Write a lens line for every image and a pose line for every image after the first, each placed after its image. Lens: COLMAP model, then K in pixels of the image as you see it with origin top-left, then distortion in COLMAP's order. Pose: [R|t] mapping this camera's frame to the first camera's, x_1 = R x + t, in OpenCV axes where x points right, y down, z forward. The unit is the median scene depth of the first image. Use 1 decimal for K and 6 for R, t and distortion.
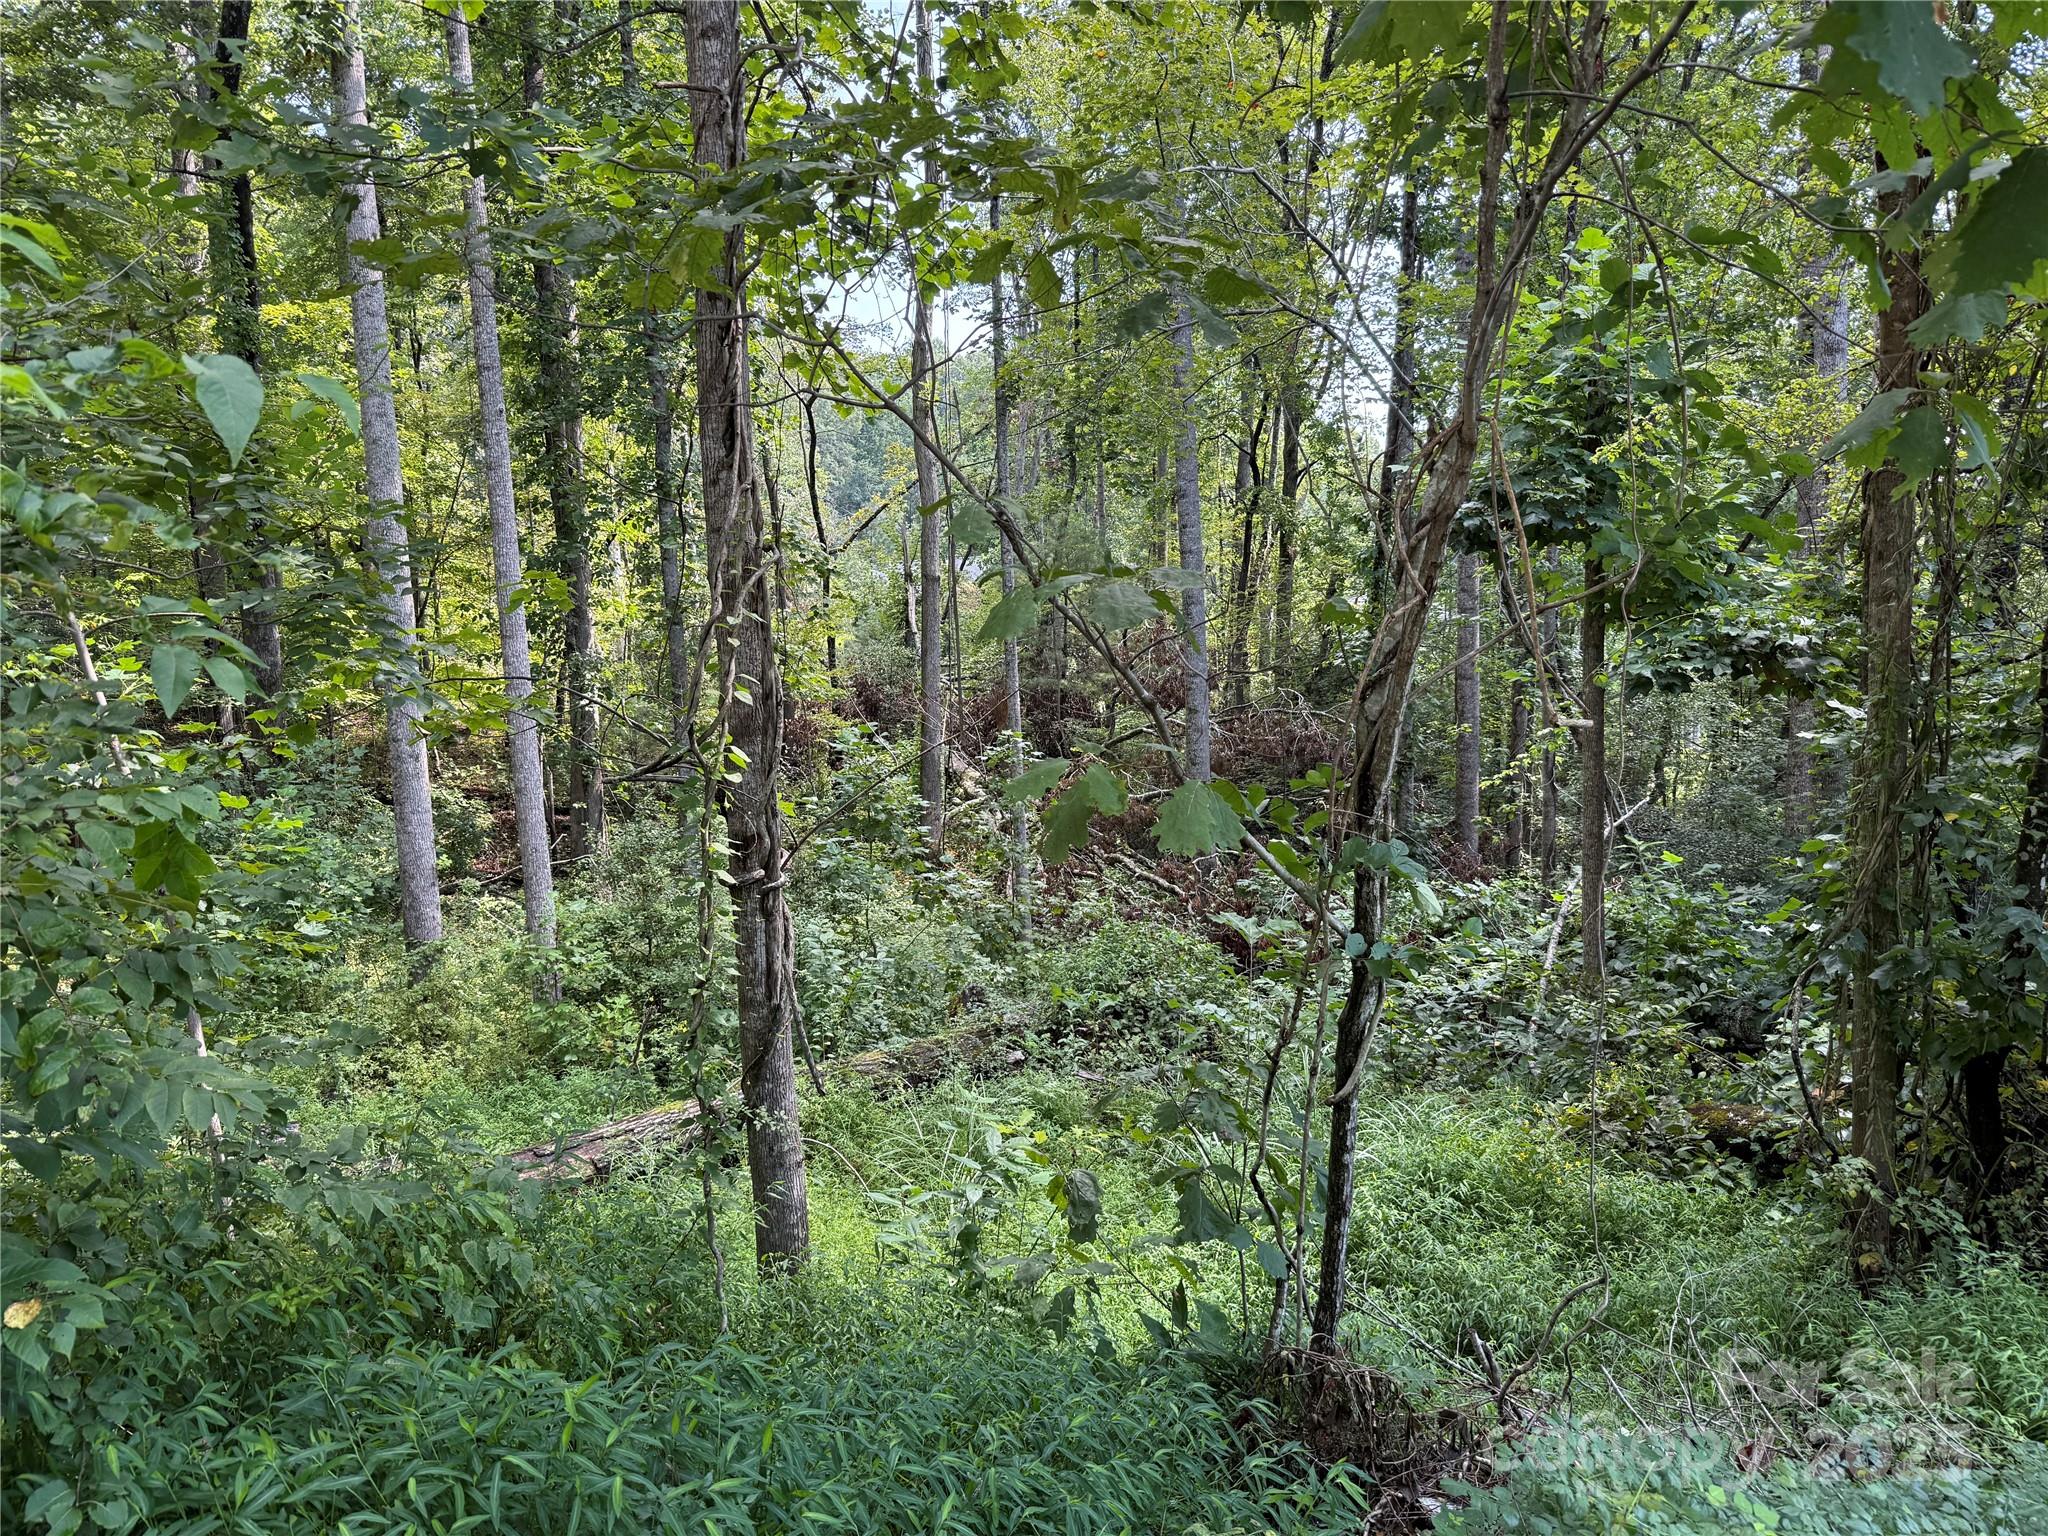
lens RADIAL K [[1439.9, 0, 979.8], [0, 1439.9, 764.3], [0, 0, 1]] dist [0.076652, -0.087837]
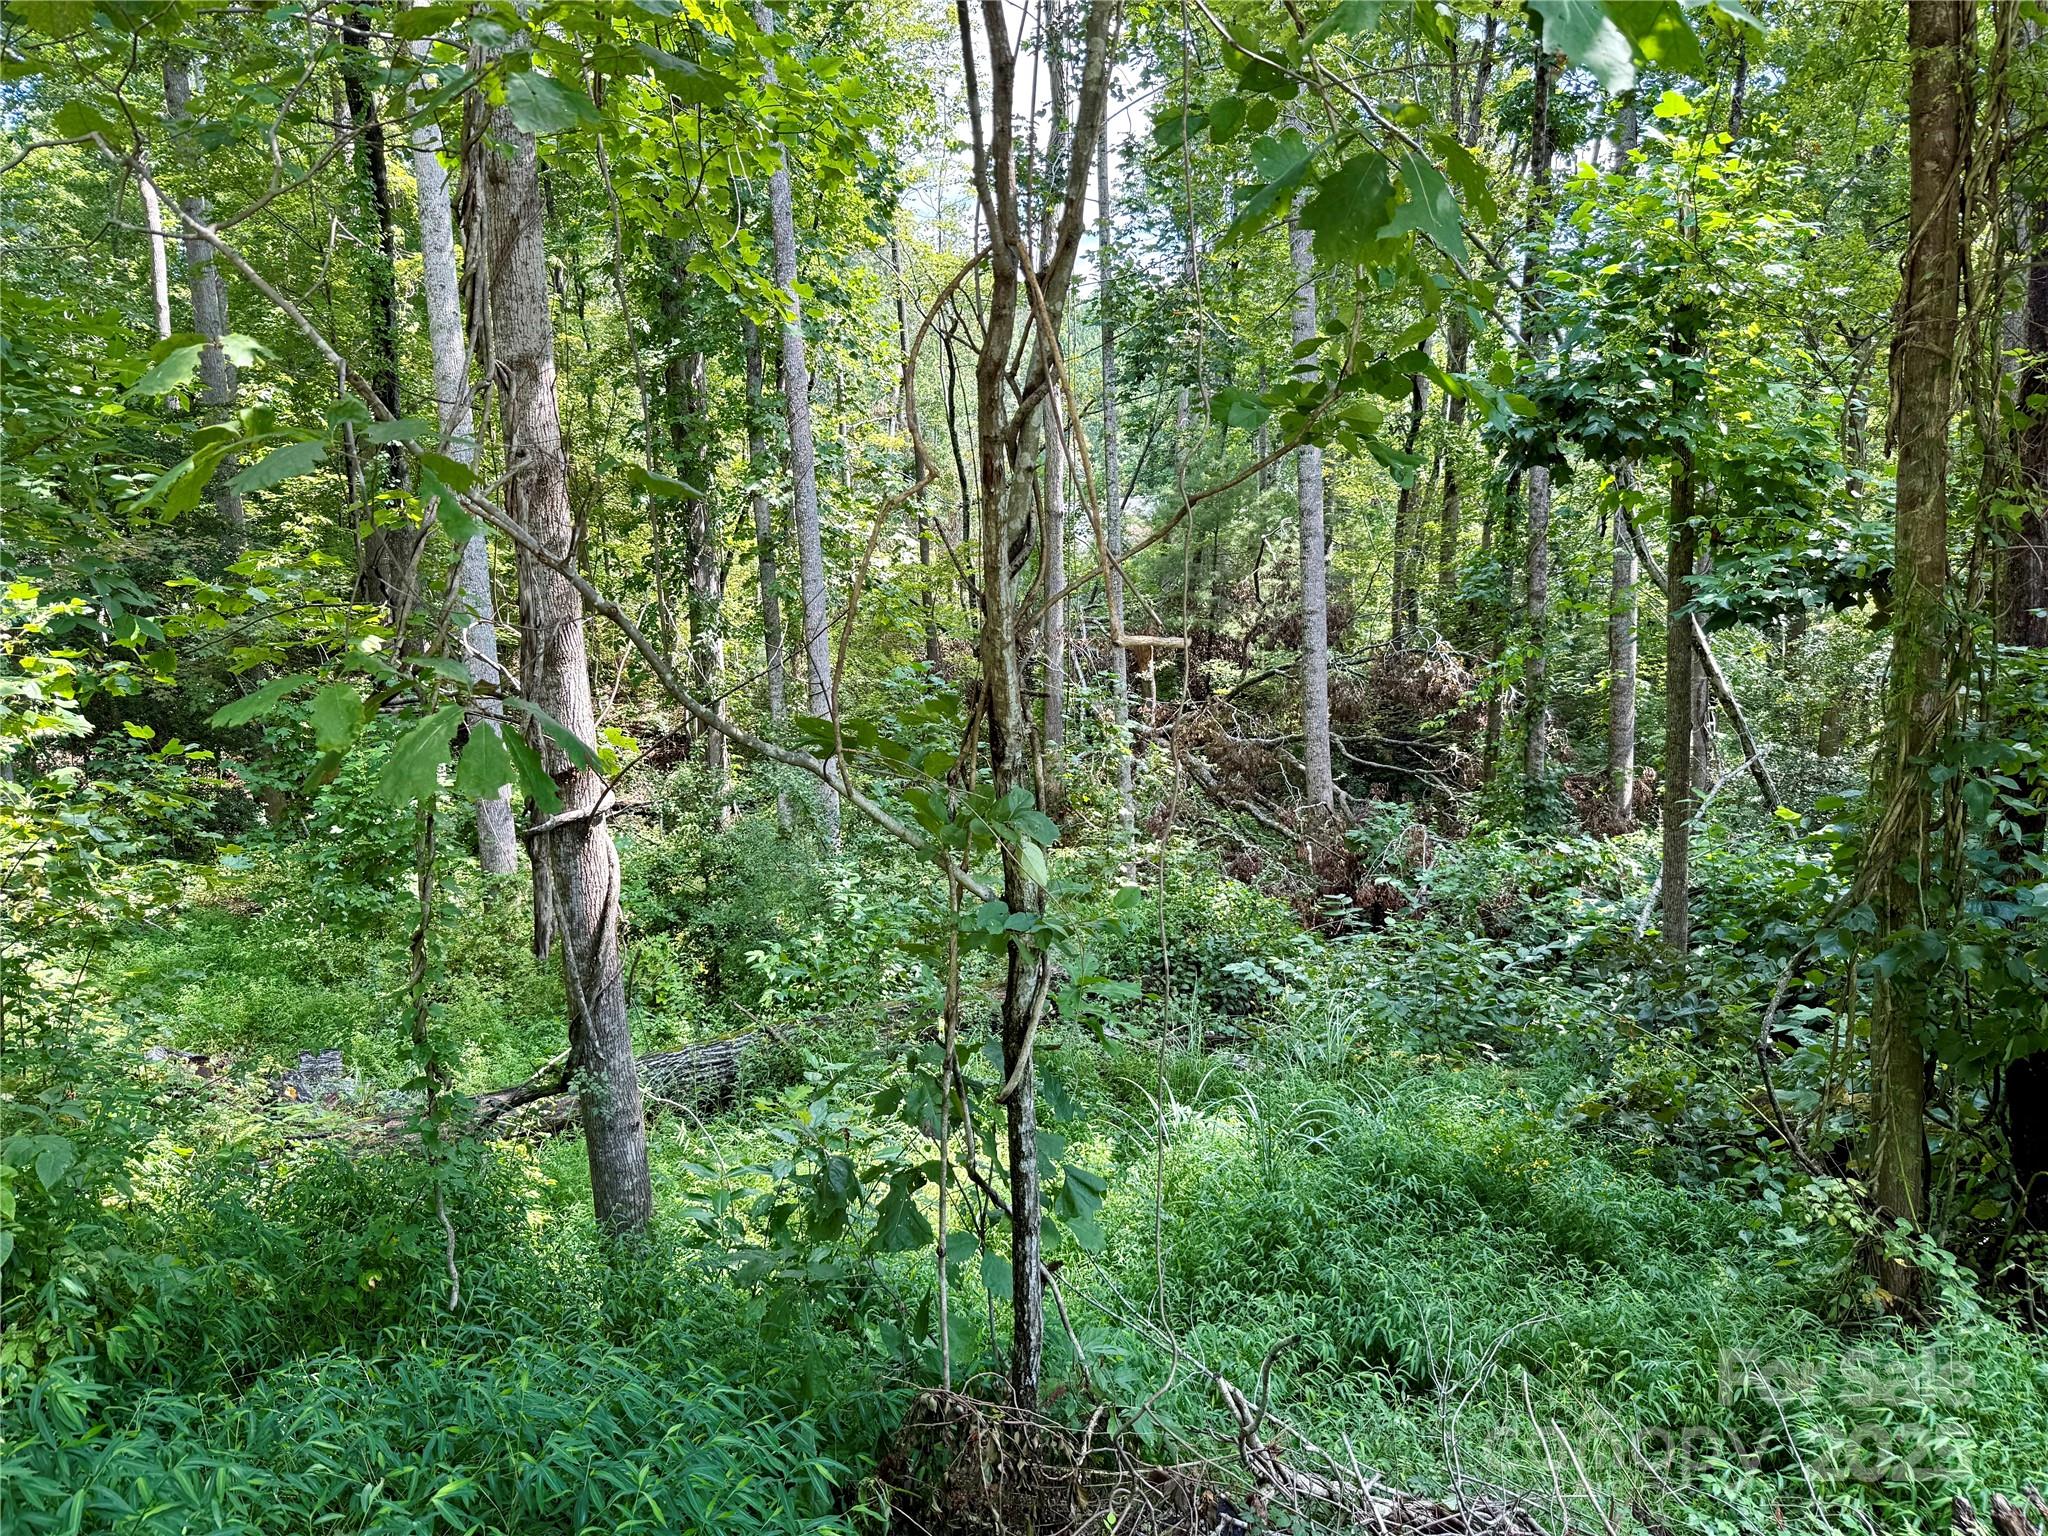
lens RADIAL K [[1439.9, 0, 979.8], [0, 1439.9, 764.3], [0, 0, 1]] dist [0.076652, -0.087837]
pose [[0.991794, 0.015180, -0.126938, 0.122109], [-0.009927, 0.999072, 0.041913, 0.000932], [0.127457, -0.040309, 0.991025, 0.066795]]
